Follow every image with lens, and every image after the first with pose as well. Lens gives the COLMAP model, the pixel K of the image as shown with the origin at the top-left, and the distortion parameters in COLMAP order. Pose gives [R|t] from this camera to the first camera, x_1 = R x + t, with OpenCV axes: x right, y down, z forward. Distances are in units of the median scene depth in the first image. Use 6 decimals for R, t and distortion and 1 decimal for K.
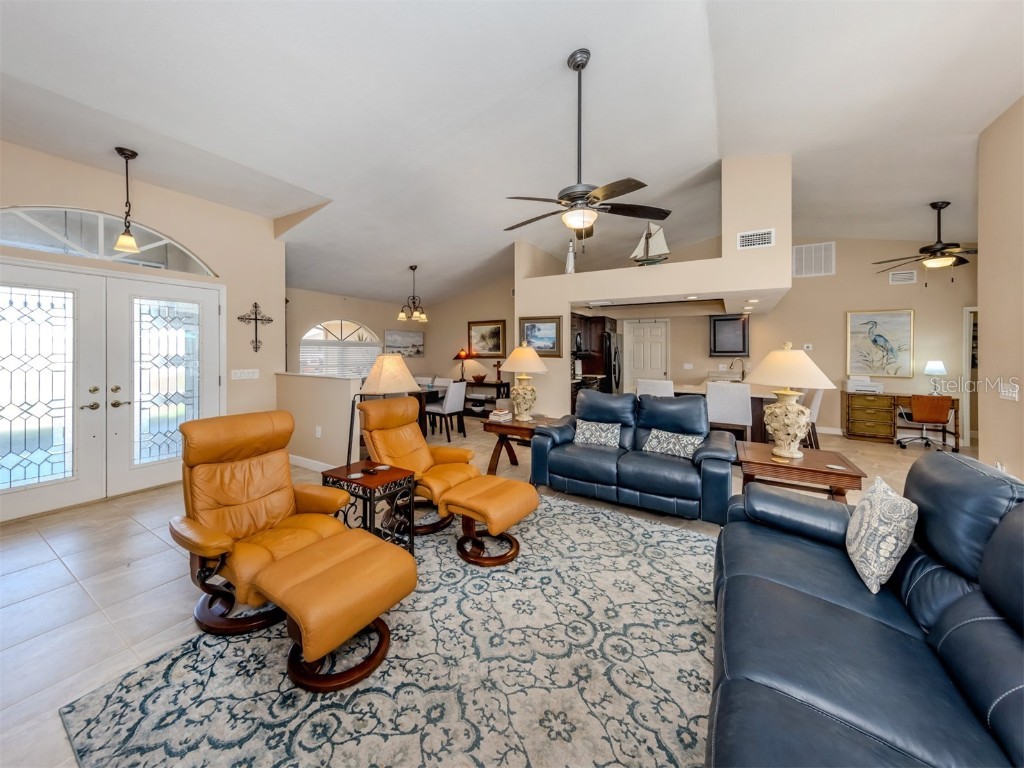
lens RADIAL K [[376.9, 0, 485.4], [0, 376.9, 351.4], [0, 0, 1]] dist [0.014508, -0.000258]
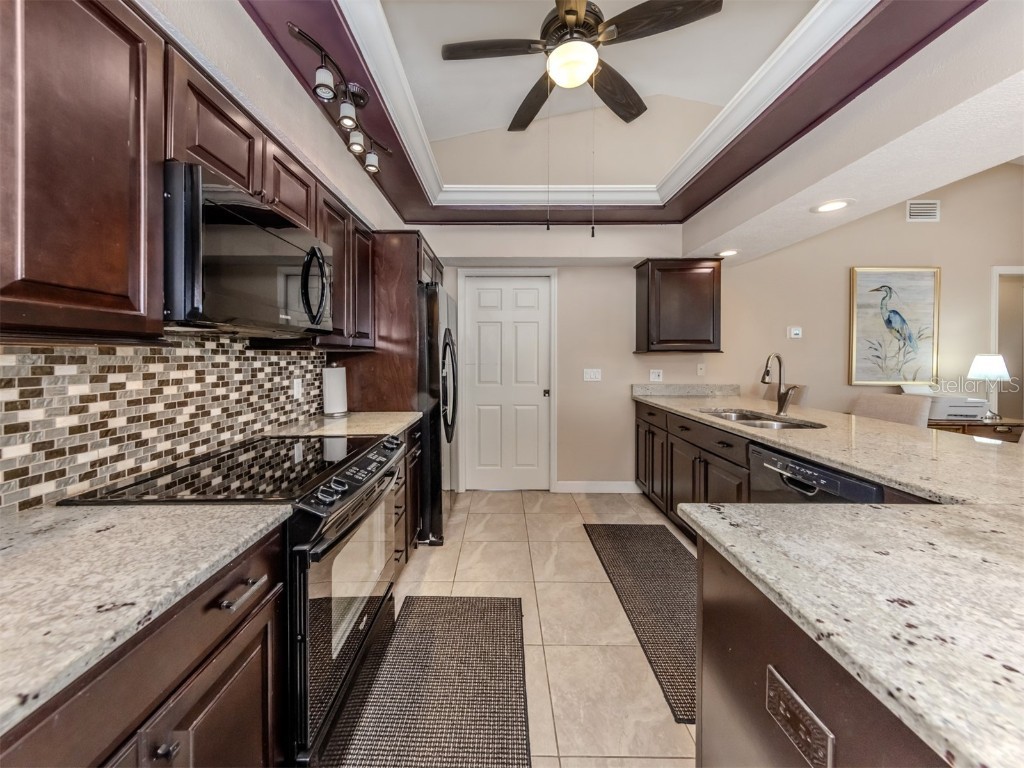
lens RADIAL K [[376.9, 0, 499.3], [0, 376.9, 360.5], [0, 0, 1]] dist [0.014508, -0.000258]
pose [[0.832467, -0.014895, 0.553874, 0.233284], [0.004983, 0.999799, 0.019398, 0.015383], [-0.554052, -0.013388, 0.832374, 0.830169]]
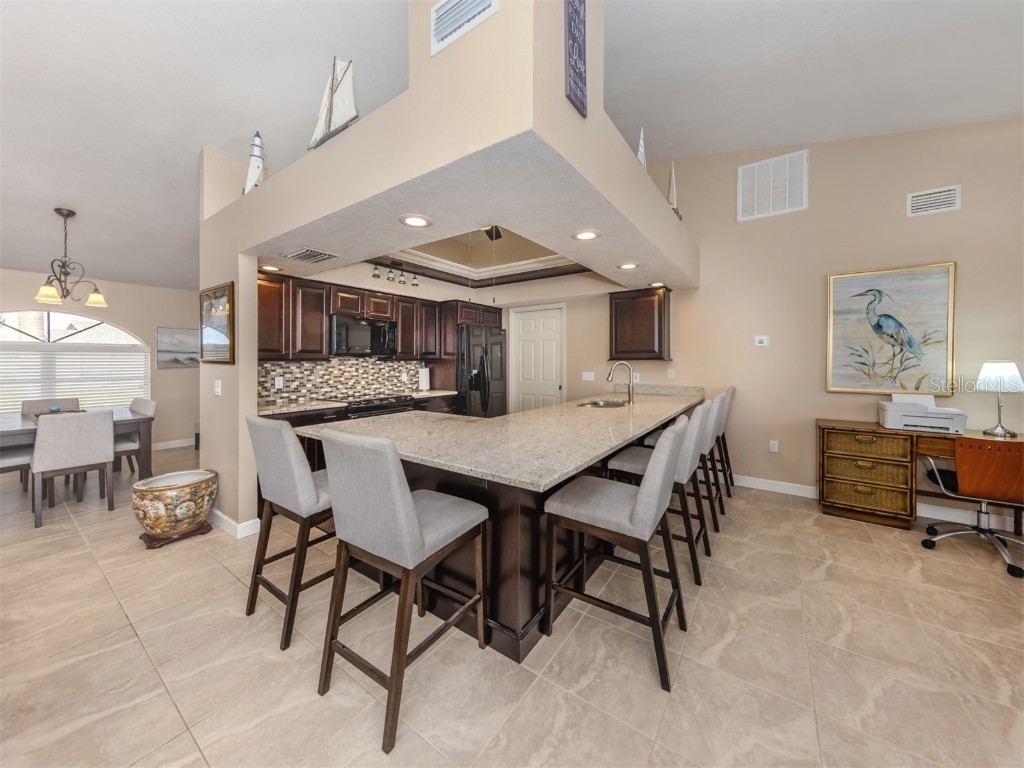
lens RADIAL K [[376.9, 0, 506.4], [0, 376.9, 362.6], [0, 0, 1]] dist [0.014508, -0.000258]
pose [[0.999053, -0.011177, -0.042052, 0.514194], [0.011495, 0.999907, 0.007322, 0.012620], [0.041966, -0.007799, 0.999089, 0.439903]]
